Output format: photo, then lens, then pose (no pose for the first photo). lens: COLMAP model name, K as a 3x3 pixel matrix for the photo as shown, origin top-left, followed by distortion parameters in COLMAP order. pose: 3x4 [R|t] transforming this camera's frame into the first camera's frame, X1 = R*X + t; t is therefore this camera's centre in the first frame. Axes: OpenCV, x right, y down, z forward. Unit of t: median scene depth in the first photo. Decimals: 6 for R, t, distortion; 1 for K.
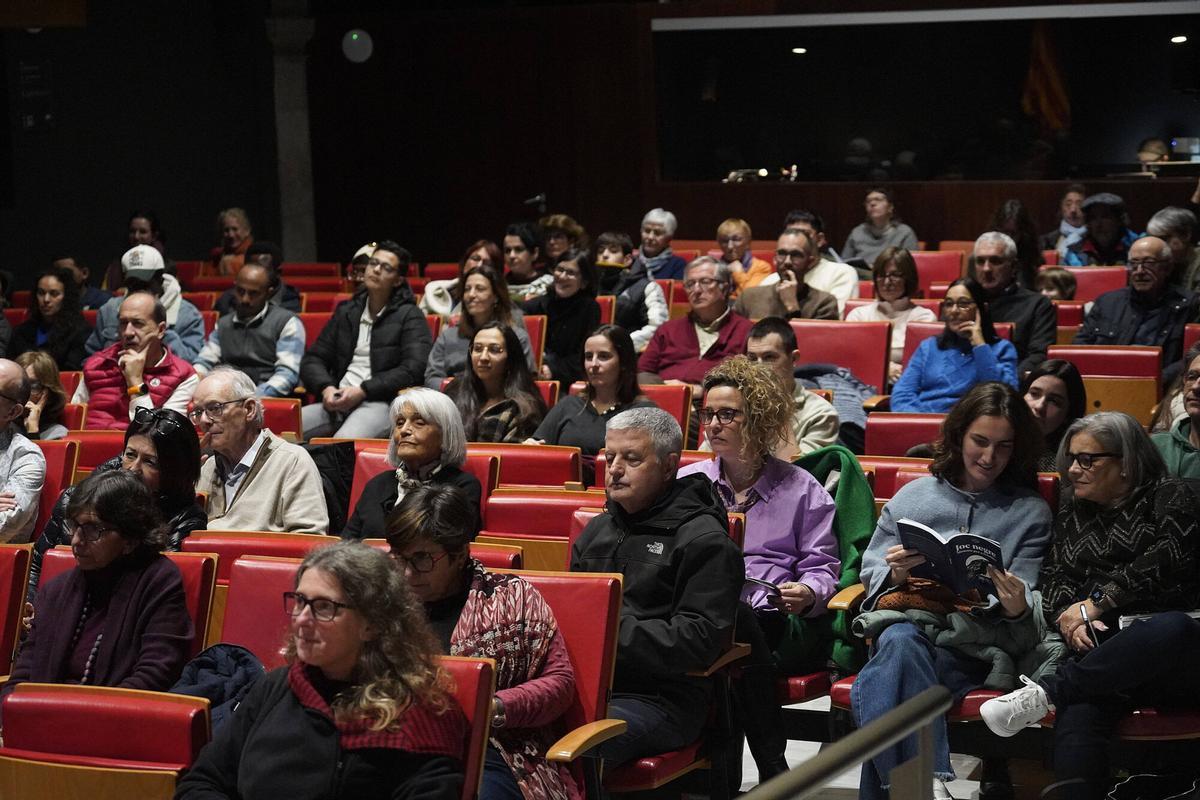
lens RADIAL K [[2485.6, 0, 640.2], [0, 2485.6, 399.9], [0, 0, 1]] dist [-0.045797, 0.283763]
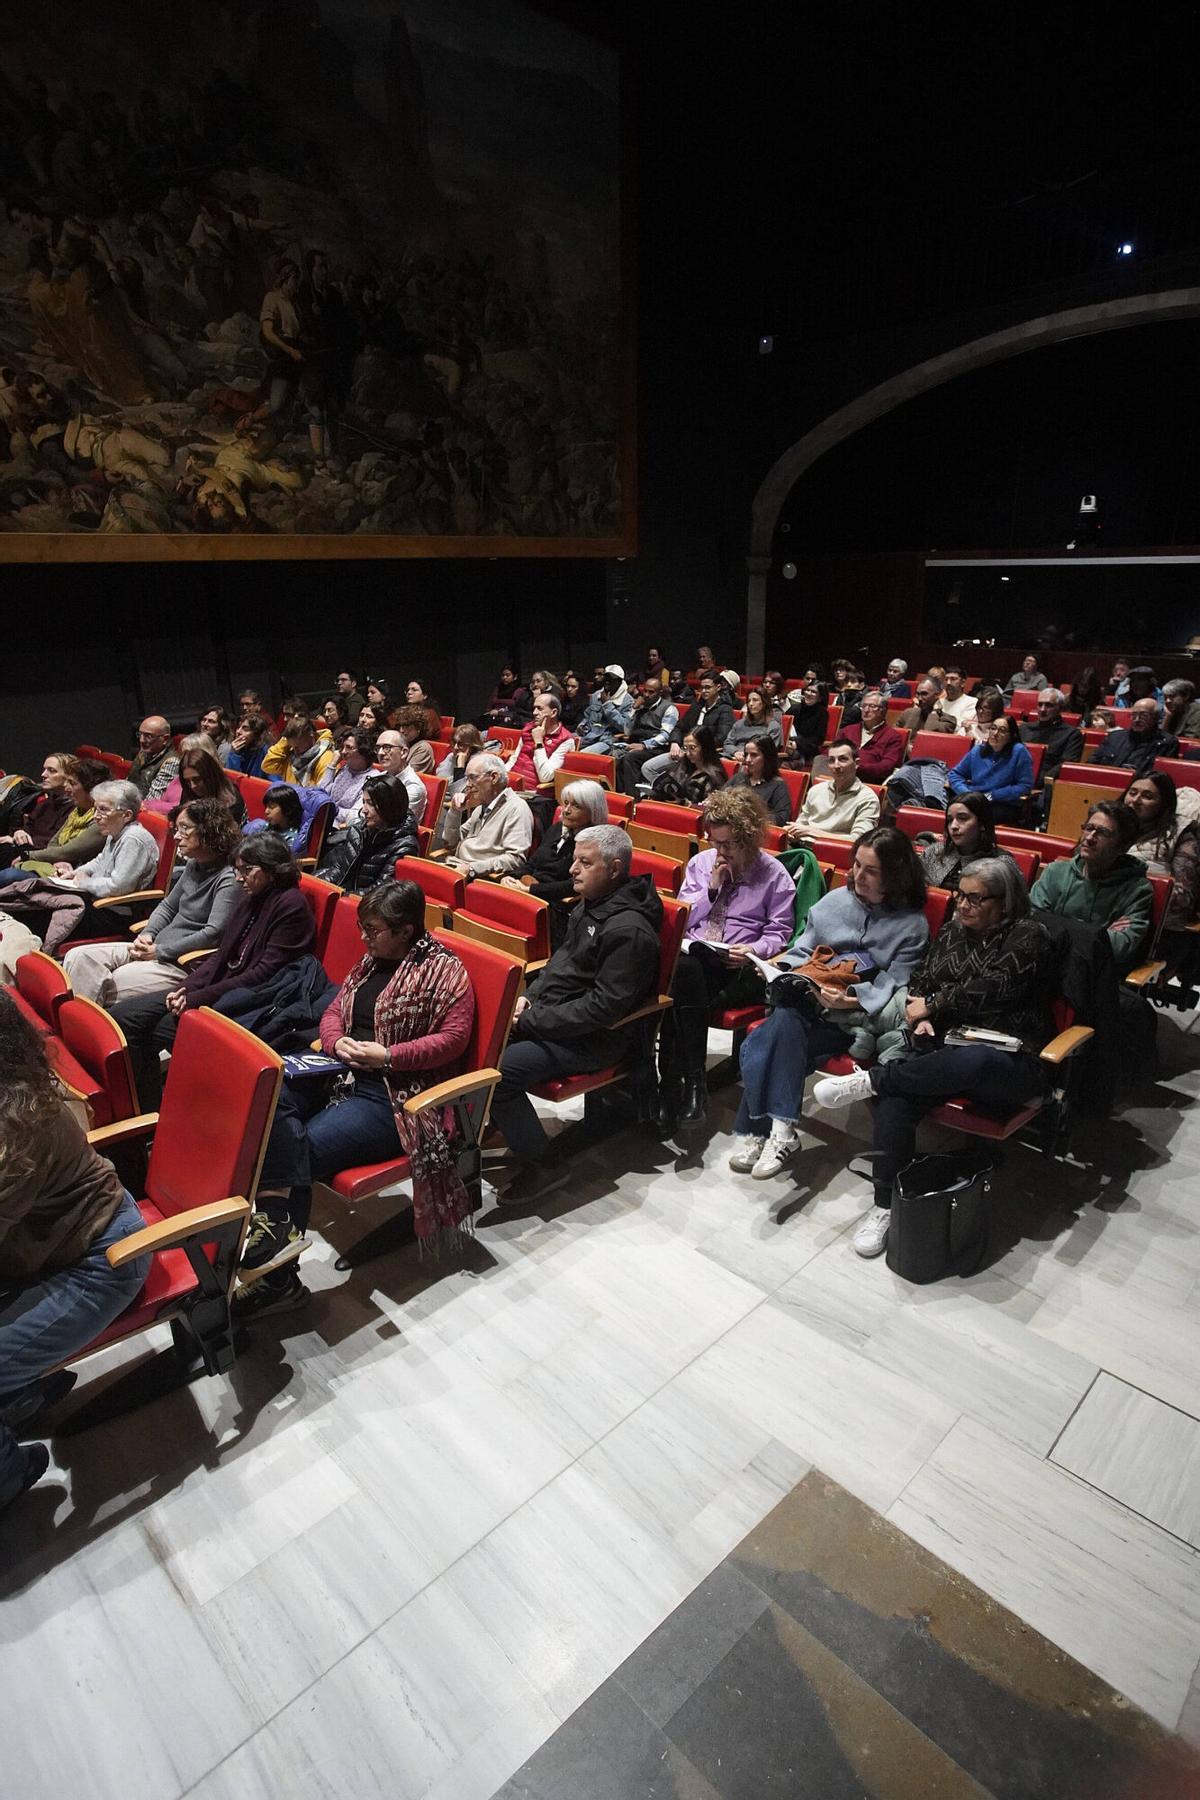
lens RADIAL K [[932.4, 0, 600.0], [0, 932.4, 900.0], [0, 0, 1]] dist [-0.068467, 0.034749]
pose [[0.918931, 0.142472, -0.367787, 0.106956], [-0.067772, 0.975647, 0.208613, -0.035021], [0.388552, -0.166775, 0.906208, 0.288506]]
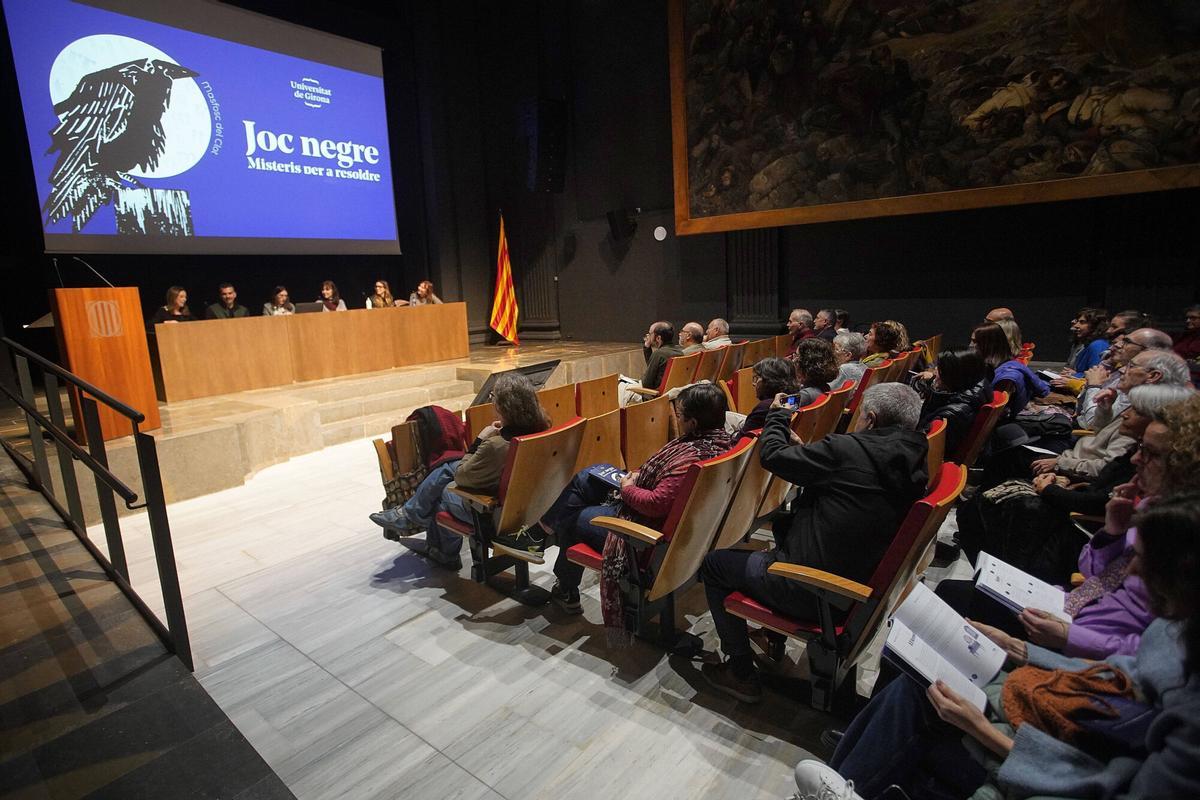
lens RADIAL K [[621.6, 0, 595.6], [0, 621.6, 384.7], [0, 0, 1]] dist [-0.068467, 0.034749]
pose [[-0.286403, 0.190437, -0.938993, 0.189978], [-0.085993, 0.970983, 0.223153, -0.029941], [0.954242, 0.144658, -0.261716, 0.533133]]
